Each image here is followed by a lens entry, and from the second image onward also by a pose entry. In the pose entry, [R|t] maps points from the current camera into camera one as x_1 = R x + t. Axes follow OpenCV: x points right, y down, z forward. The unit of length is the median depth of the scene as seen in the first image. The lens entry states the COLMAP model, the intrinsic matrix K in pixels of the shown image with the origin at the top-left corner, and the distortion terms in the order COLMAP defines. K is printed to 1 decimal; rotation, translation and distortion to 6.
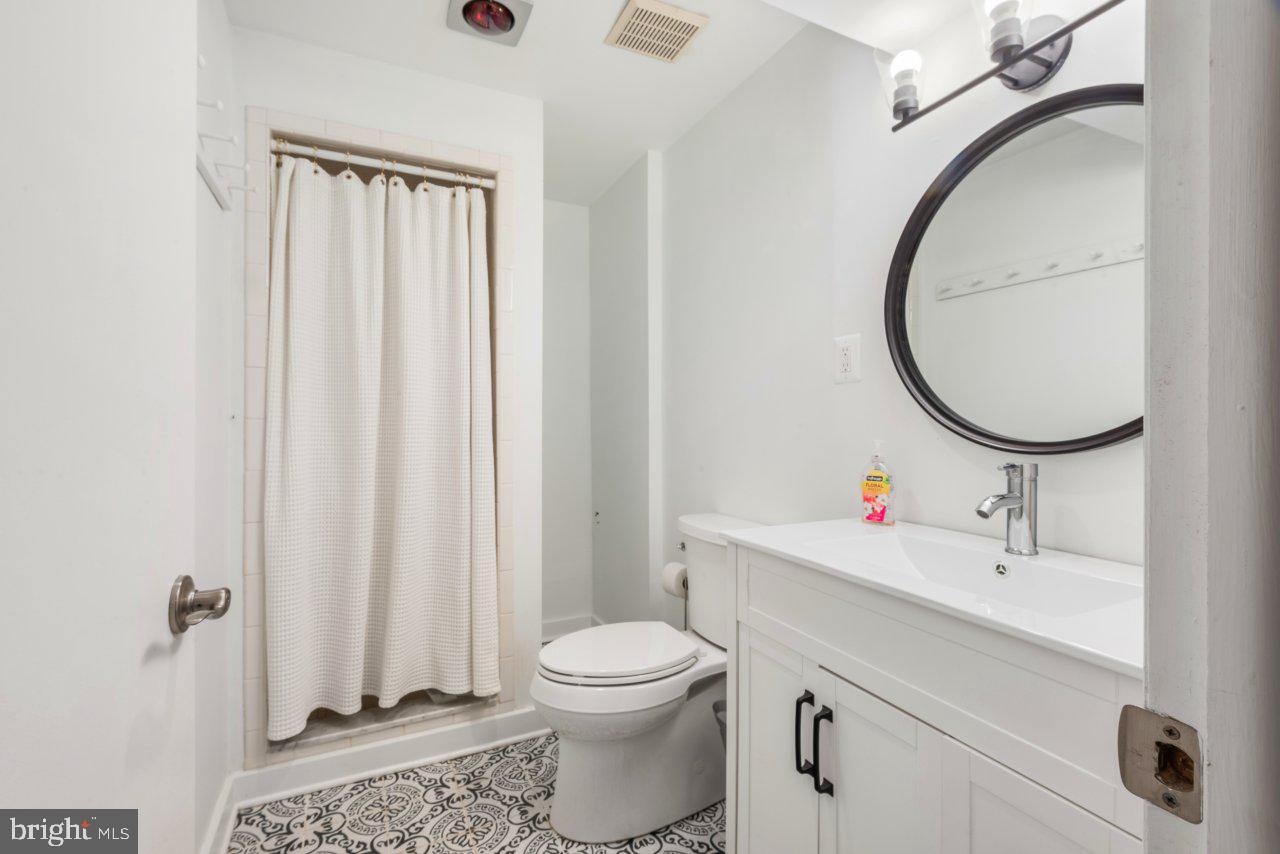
lens RADIAL K [[583.3, 0, 640.0], [0, 583.3, 427.0], [0, 0, 1]] dist [0.000608, 0.000025]
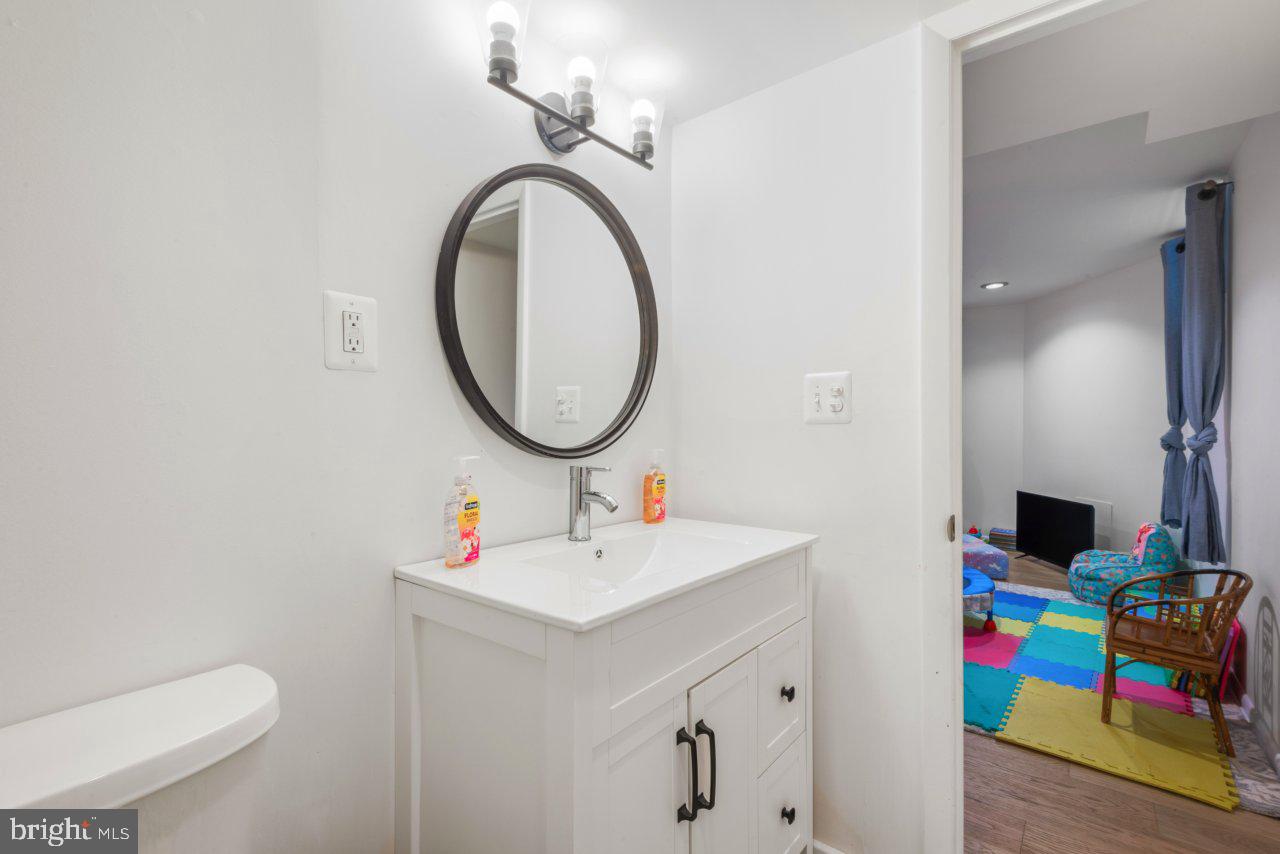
lens RADIAL K [[583.3, 0, 640.0], [0, 583.3, 427.0], [0, 0, 1]] dist [0.000608, 0.000025]
pose [[-0.441478, -0.004793, 0.897259, -0.417891], [0.004952, 0.999957, 0.007778, -0.022202], [-0.897258, 0.007877, -0.441436, 1.220794]]
